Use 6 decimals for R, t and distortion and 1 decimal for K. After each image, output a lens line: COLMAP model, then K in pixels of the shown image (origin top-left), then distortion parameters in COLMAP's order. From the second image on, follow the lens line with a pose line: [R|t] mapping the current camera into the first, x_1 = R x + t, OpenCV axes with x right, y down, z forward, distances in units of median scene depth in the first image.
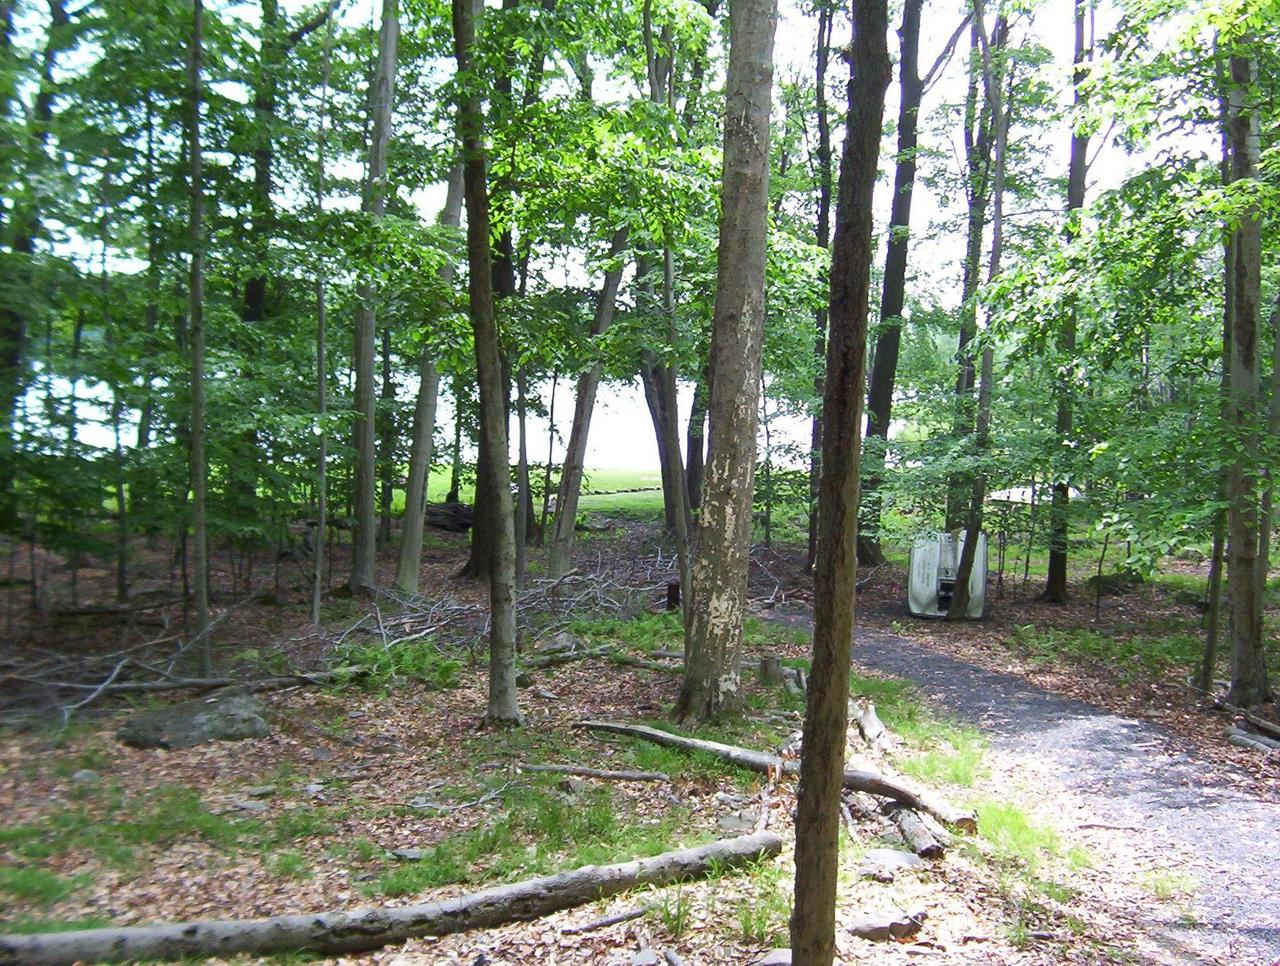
lens RADIAL K [[1476.4, 0, 640.0], [0, 1476.4, 483.0], [0, 0, 1]] dist [-0.347741, -0.000150]
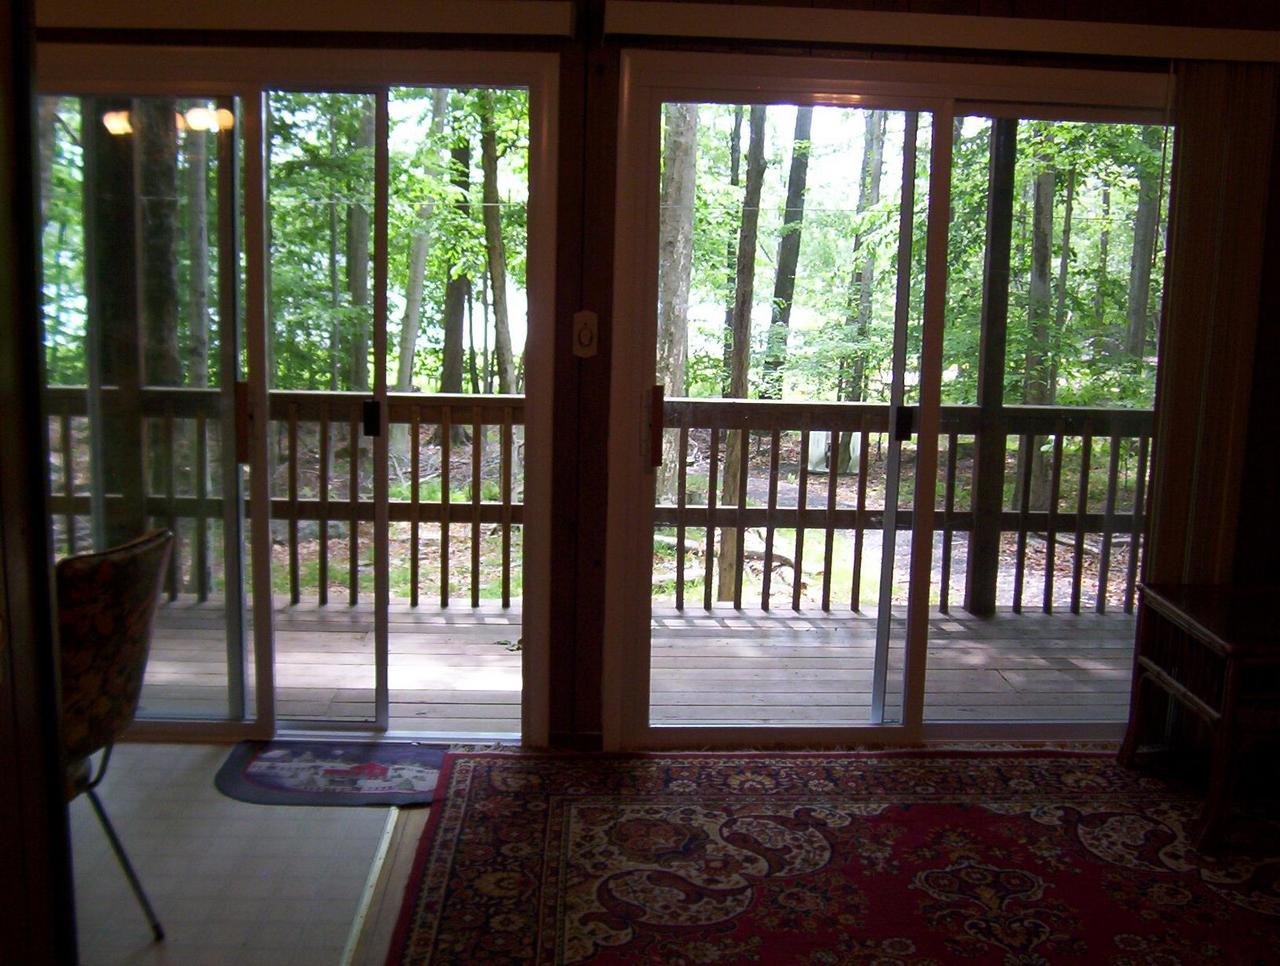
lens RADIAL K [[1476.4, 0, 640.0], [0, 1476.4, 483.0], [0, 0, 1]] dist [-0.347741, -0.000150]
pose [[0.998036, 0.002310, 0.062601, -0.028305], [-0.007309, 0.996789, 0.079734, 0.002468], [-0.062216, -0.080035, 0.994848, -0.215954]]
